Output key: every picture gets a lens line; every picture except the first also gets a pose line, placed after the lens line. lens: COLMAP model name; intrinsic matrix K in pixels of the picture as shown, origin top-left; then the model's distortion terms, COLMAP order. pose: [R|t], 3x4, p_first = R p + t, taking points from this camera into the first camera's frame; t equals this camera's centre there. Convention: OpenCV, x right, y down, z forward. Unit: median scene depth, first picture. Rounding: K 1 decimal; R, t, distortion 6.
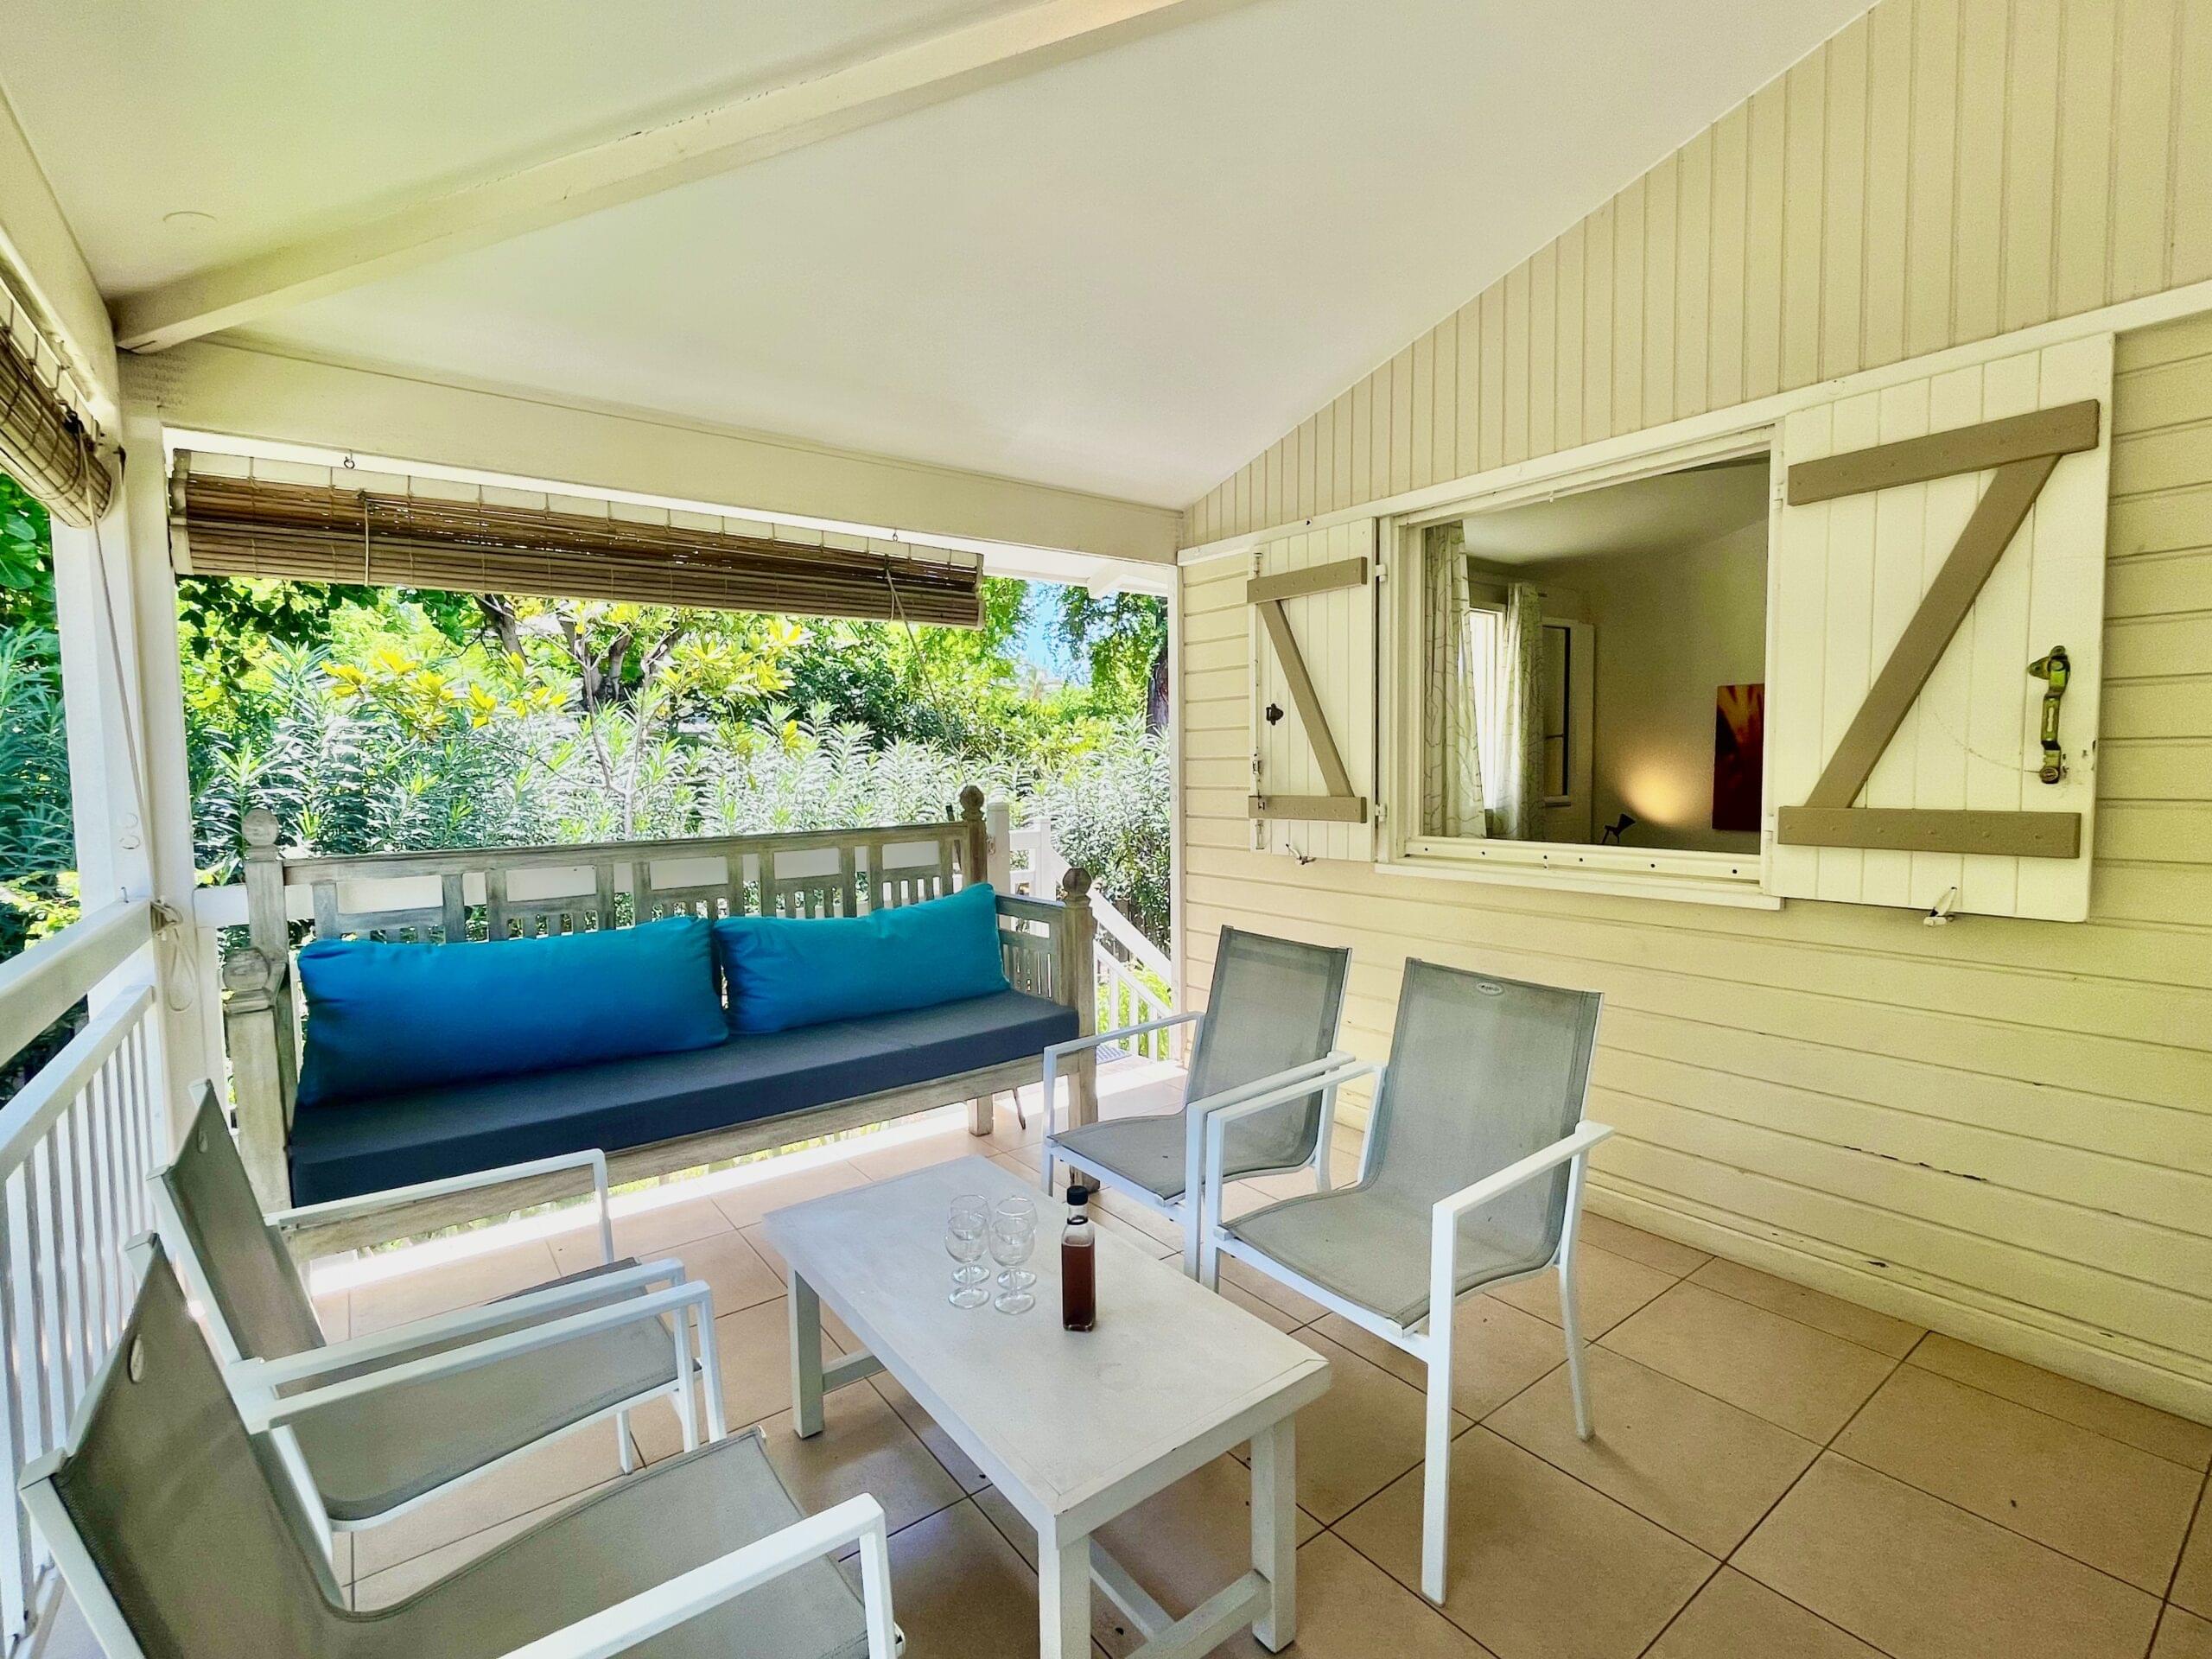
lens RADIAL K [[1012.3, 0, 1106.0], [0, 1012.3, 829.5], [0, 0, 1]] dist [0.001735, -0.000660]
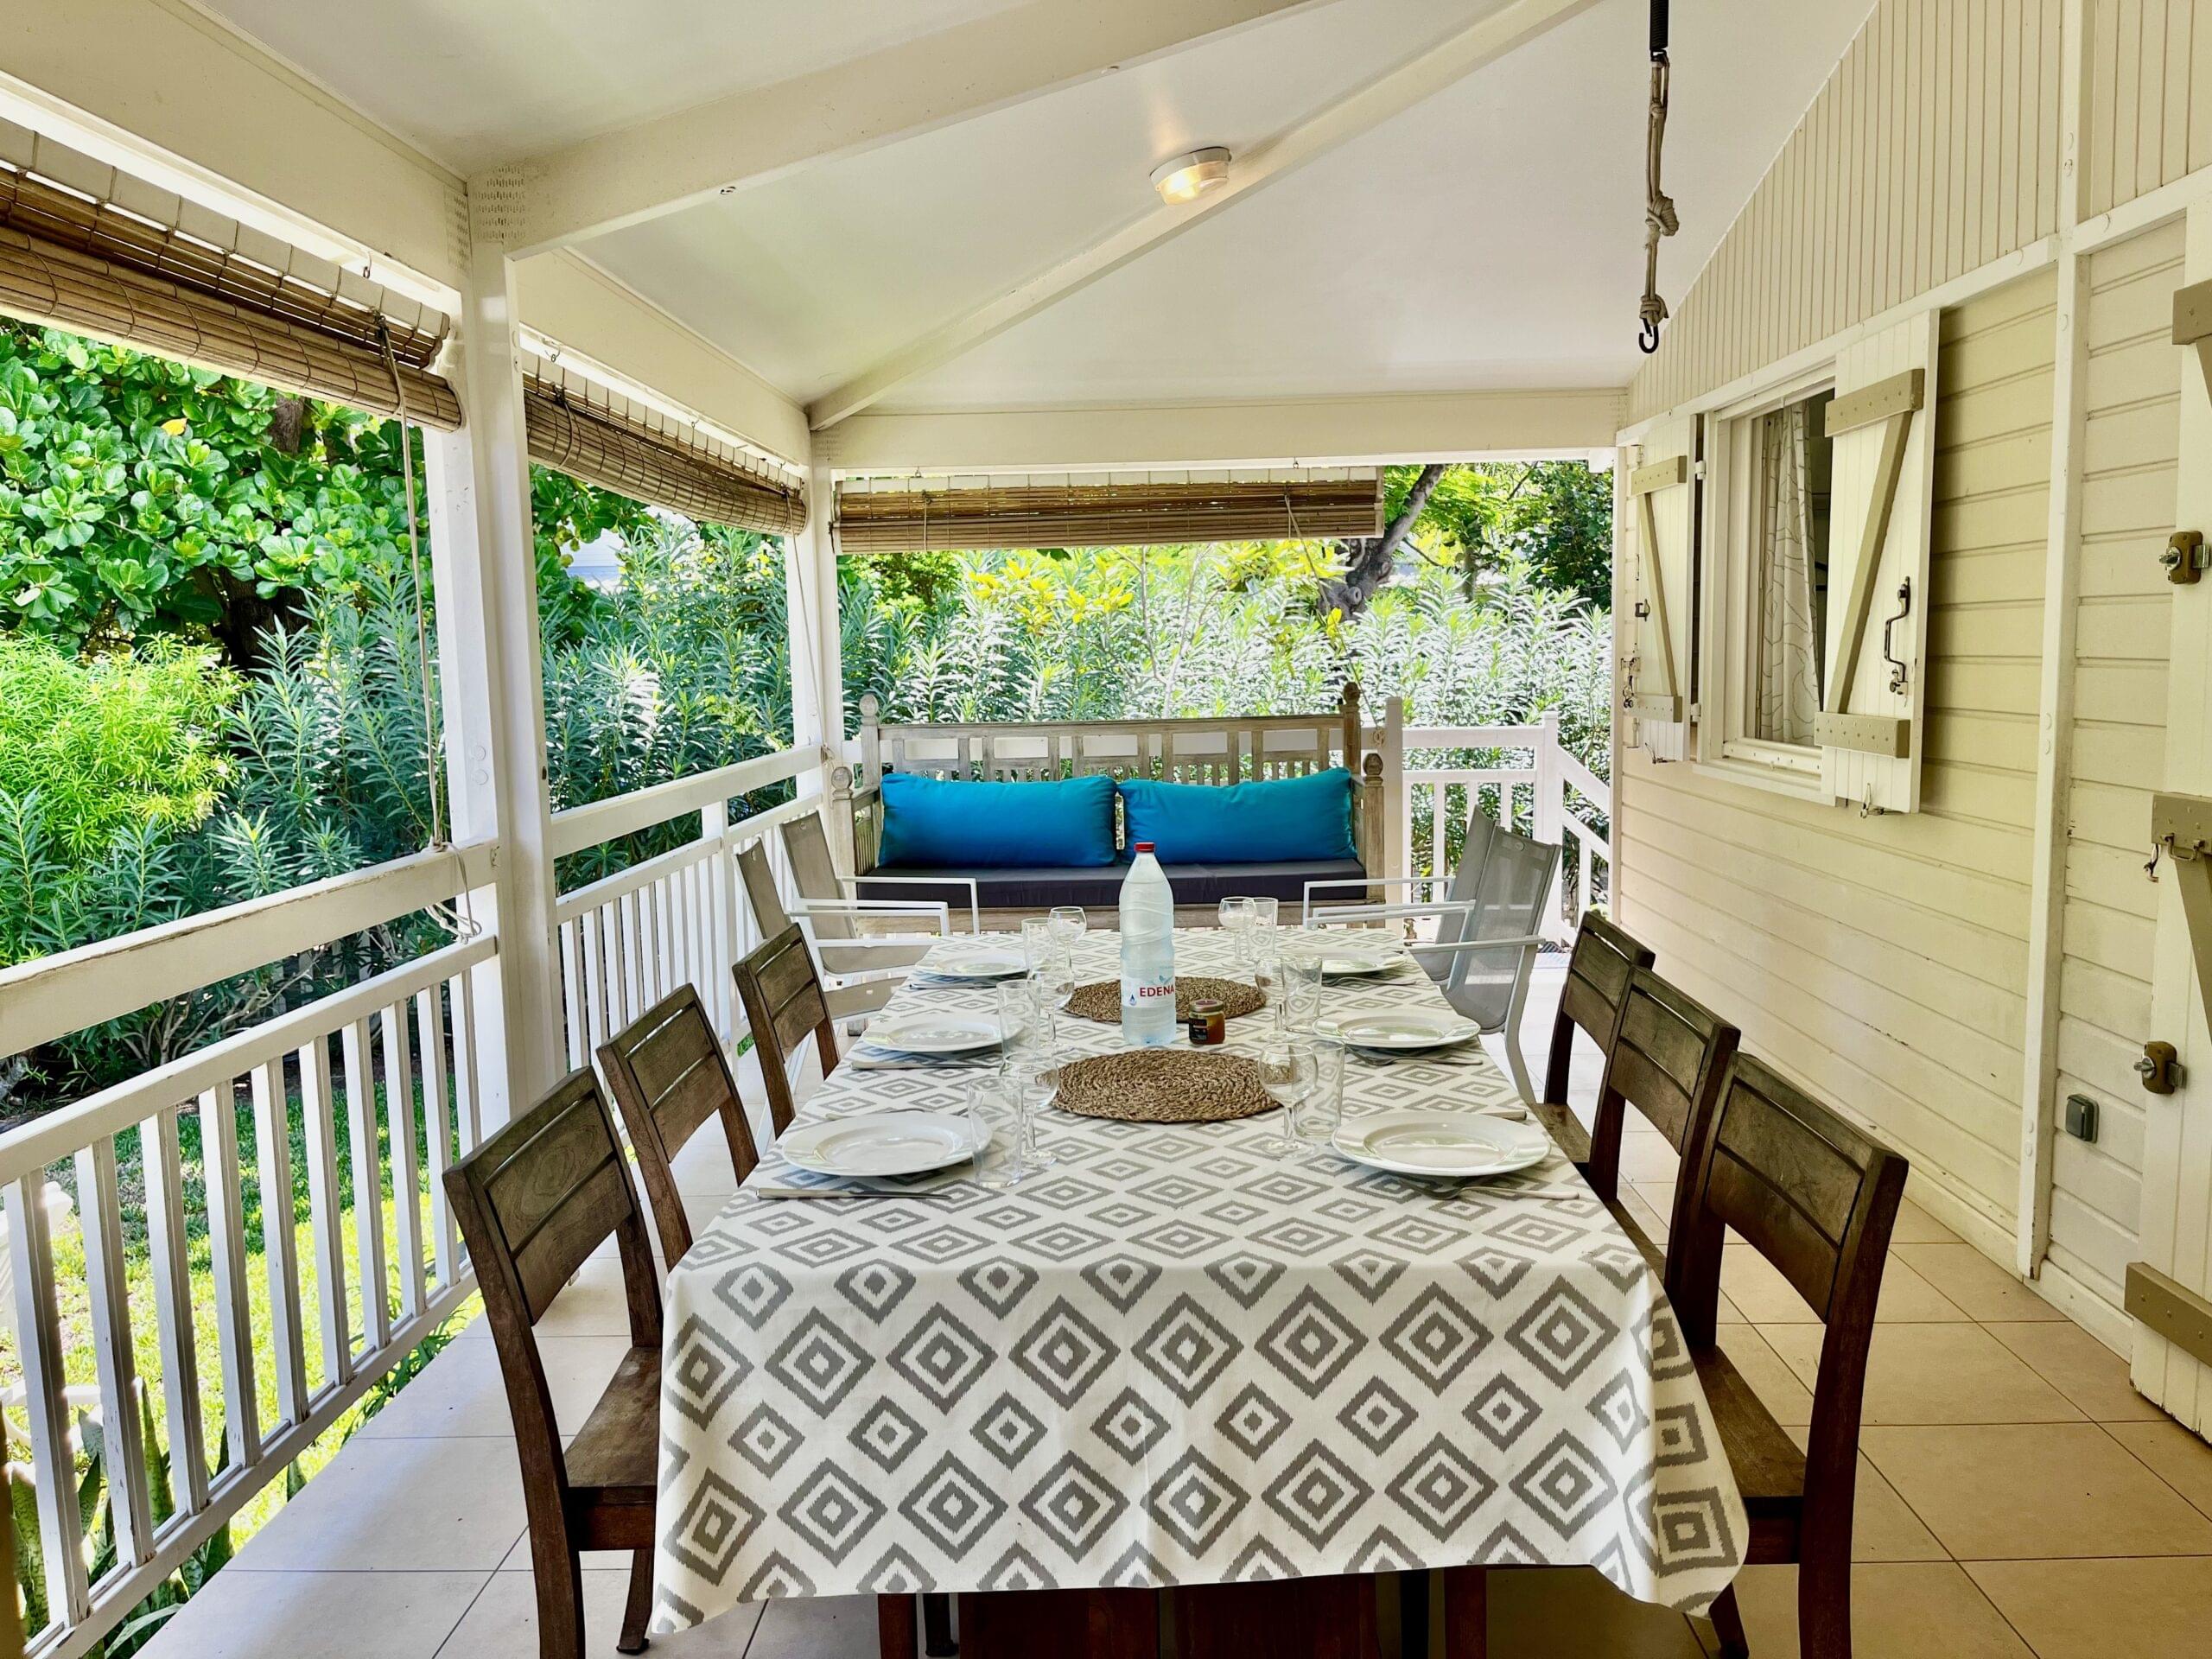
lens RADIAL K [[1676.0, 0, 1106.0], [0, 1676.0, 829.5], [0, 0, 1]] dist [0.107726, -0.147982]
pose [[0.785906, 0.064746, -0.614947, 0.869796], [-0.028863, 0.997260, 0.068111, 0.001890], [0.617672, -0.035779, 0.785622, -0.690872]]
